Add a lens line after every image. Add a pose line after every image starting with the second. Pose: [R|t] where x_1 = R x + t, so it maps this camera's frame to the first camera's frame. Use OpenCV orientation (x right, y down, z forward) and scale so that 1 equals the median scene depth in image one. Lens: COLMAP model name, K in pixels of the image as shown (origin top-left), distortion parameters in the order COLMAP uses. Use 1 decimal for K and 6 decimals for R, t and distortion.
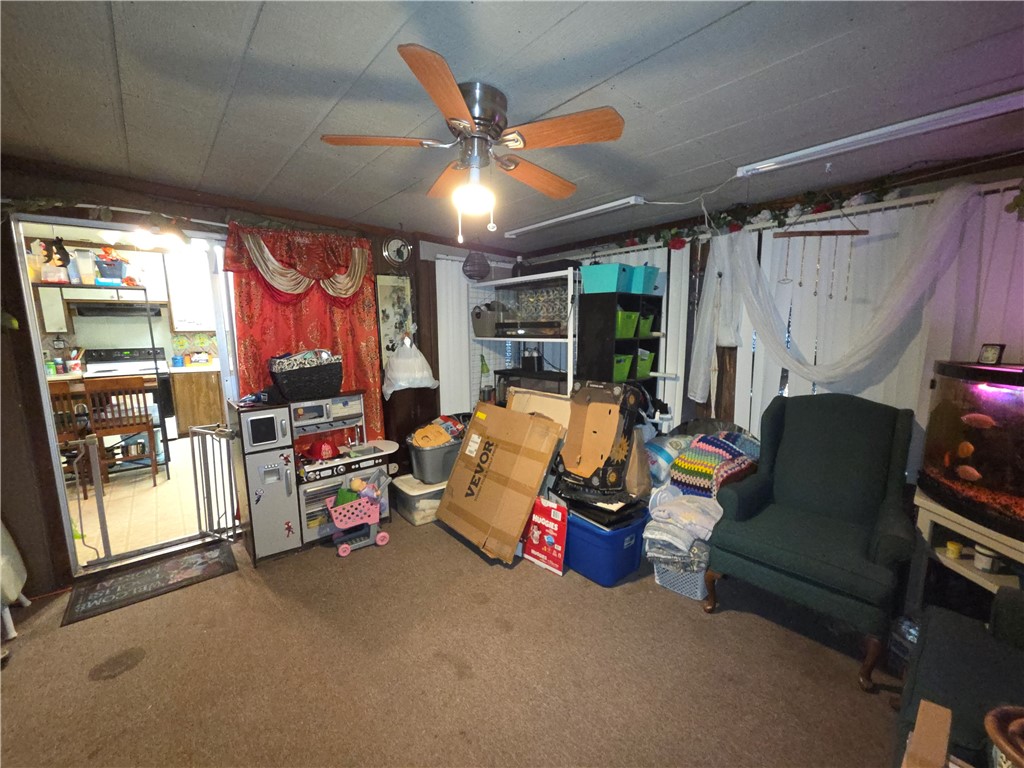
lens RADIAL K [[421.7, 0, 515.3], [0, 421.7, 391.6], [0, 0, 1]] dist [-0.003104, 0.001103]
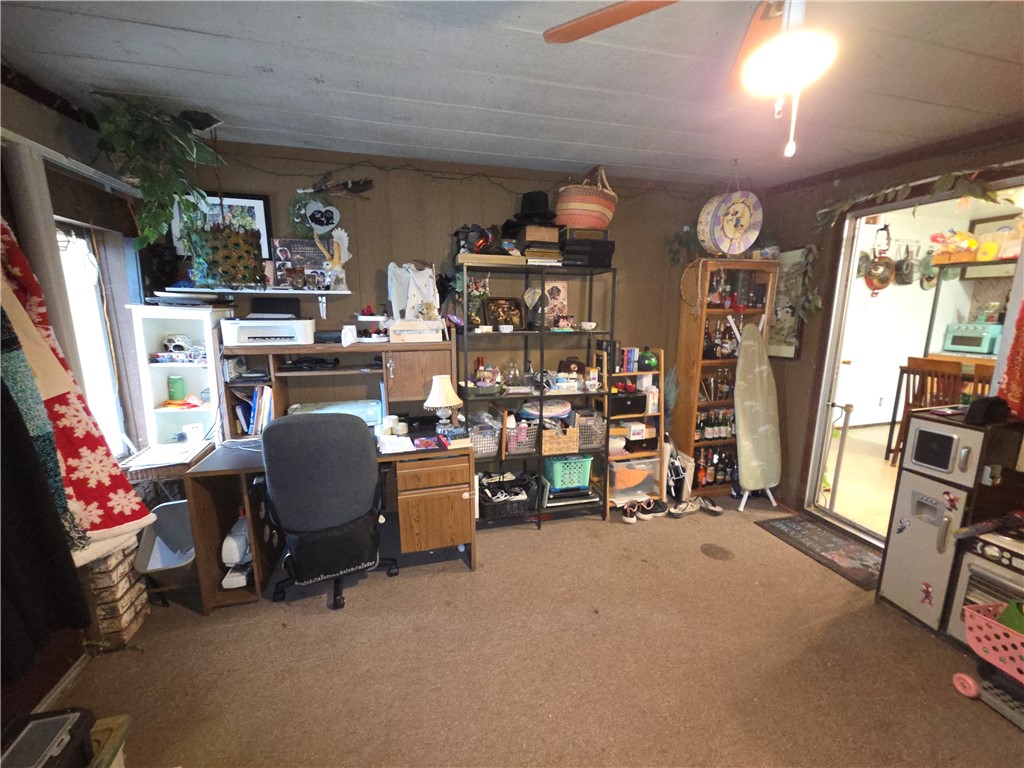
lens RADIAL K [[421.7, 0, 507.7], [0, 421.7, 385.0], [0, 0, 1]] dist [-0.003104, 0.001103]
pose [[-0.434413, 0.172803, -0.883982, 0.184264], [-0.138759, 0.956869, 0.255241, -0.051707], [0.889962, 0.233541, -0.391698, 0.307576]]
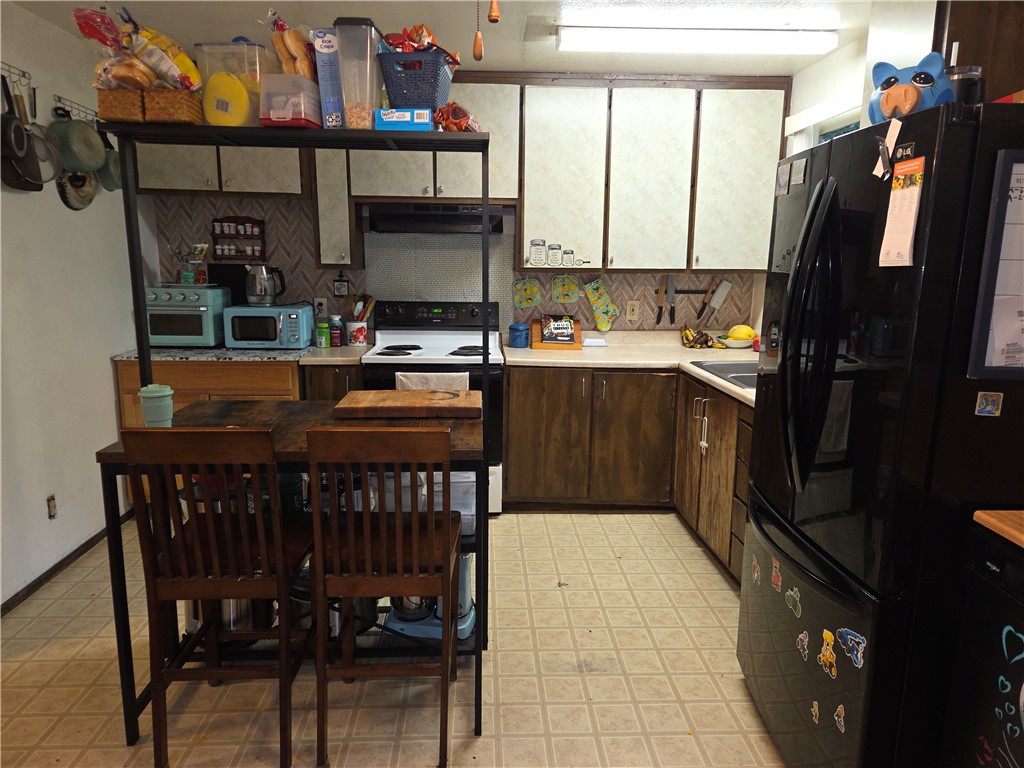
lens RADIAL K [[681.8, 0, 514.6], [0, 681.8, 379.8], [0, 0, 1]] dist [0.036452, -0.011241]
pose [[0.792996, 0.127569, -0.595721, -0.414020], [-0.113571, 0.991645, 0.061171, -0.077264], [0.598547, 0.019148, 0.800859, 0.469527]]
